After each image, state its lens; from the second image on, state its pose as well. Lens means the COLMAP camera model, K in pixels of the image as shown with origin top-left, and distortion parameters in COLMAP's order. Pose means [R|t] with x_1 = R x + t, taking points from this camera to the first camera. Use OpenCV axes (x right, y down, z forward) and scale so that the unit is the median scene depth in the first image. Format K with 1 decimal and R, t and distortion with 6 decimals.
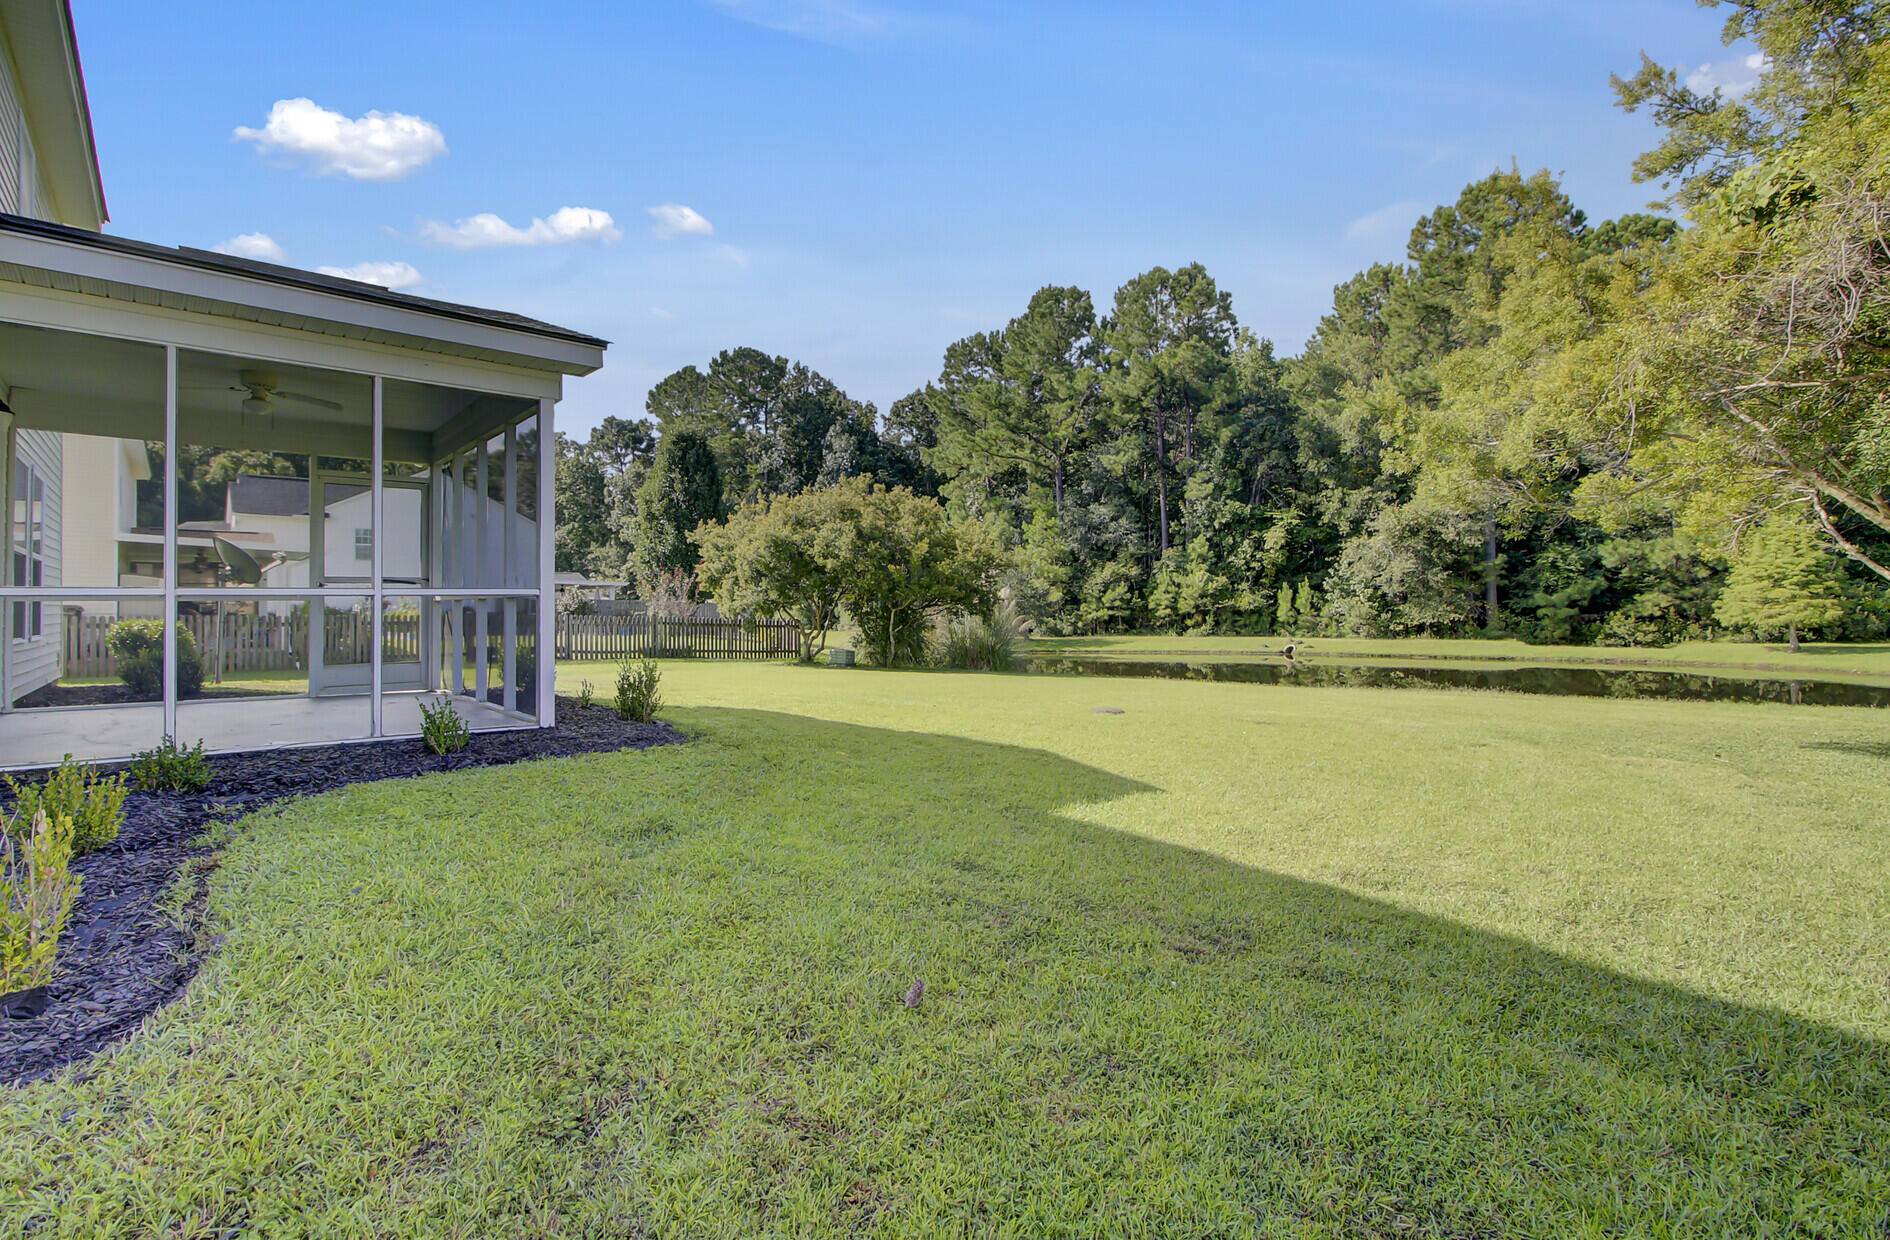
lens RADIAL K [[887.6, 0, 936.4], [0, 887.6, 592.6], [0, 0, 1]] dist [0.011192, 0.002151]
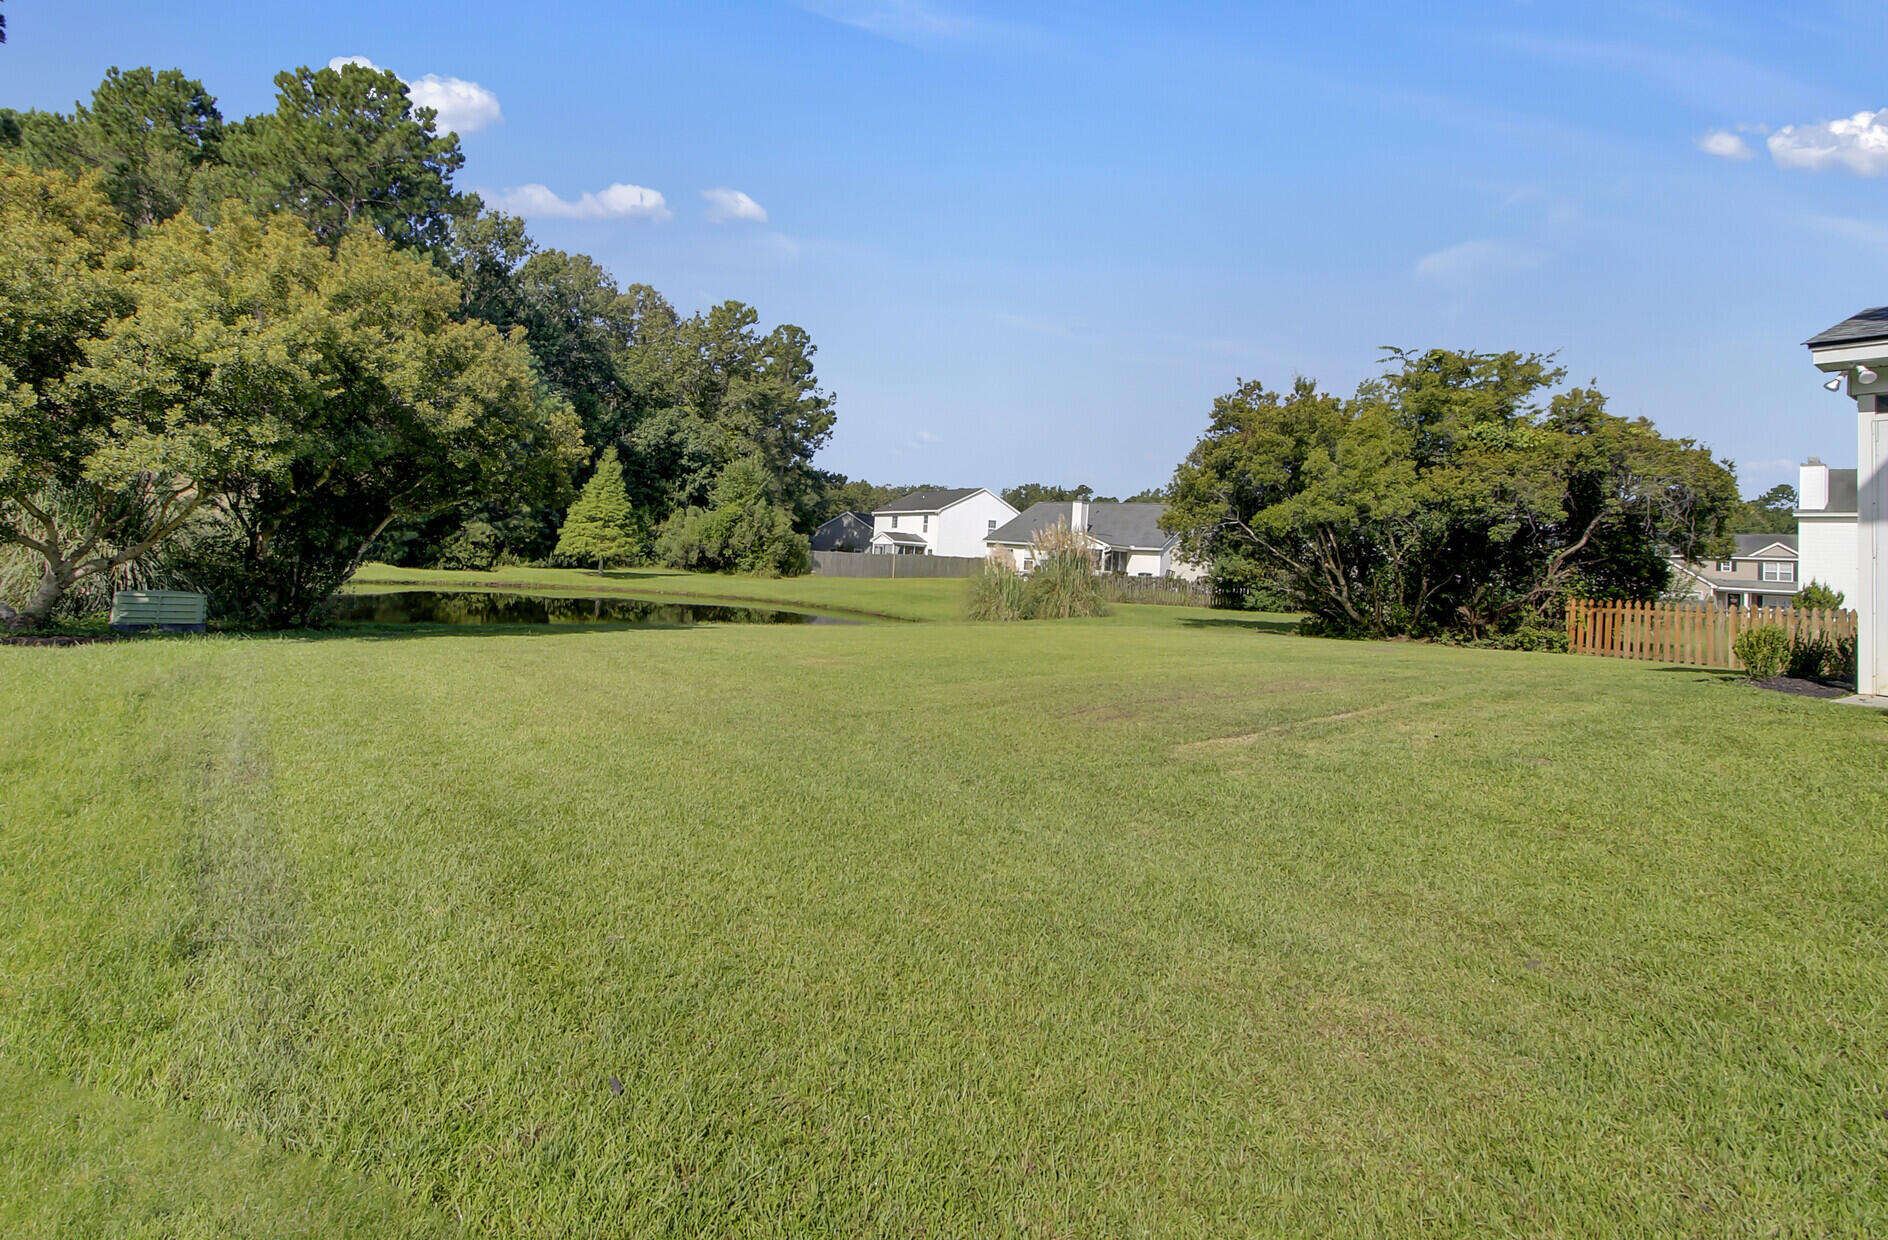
lens RADIAL K [[954.2, 0, 918.5], [0, 954.2, 508.0], [0, 0, 1]] dist [0.015249, 0.001175]
pose [[0.118938, 0.068183, 0.990558, -0.286437], [-0.081173, 0.994968, -0.058740, 0.008228], [-0.989578, -0.073420, 0.123874, 0.283251]]
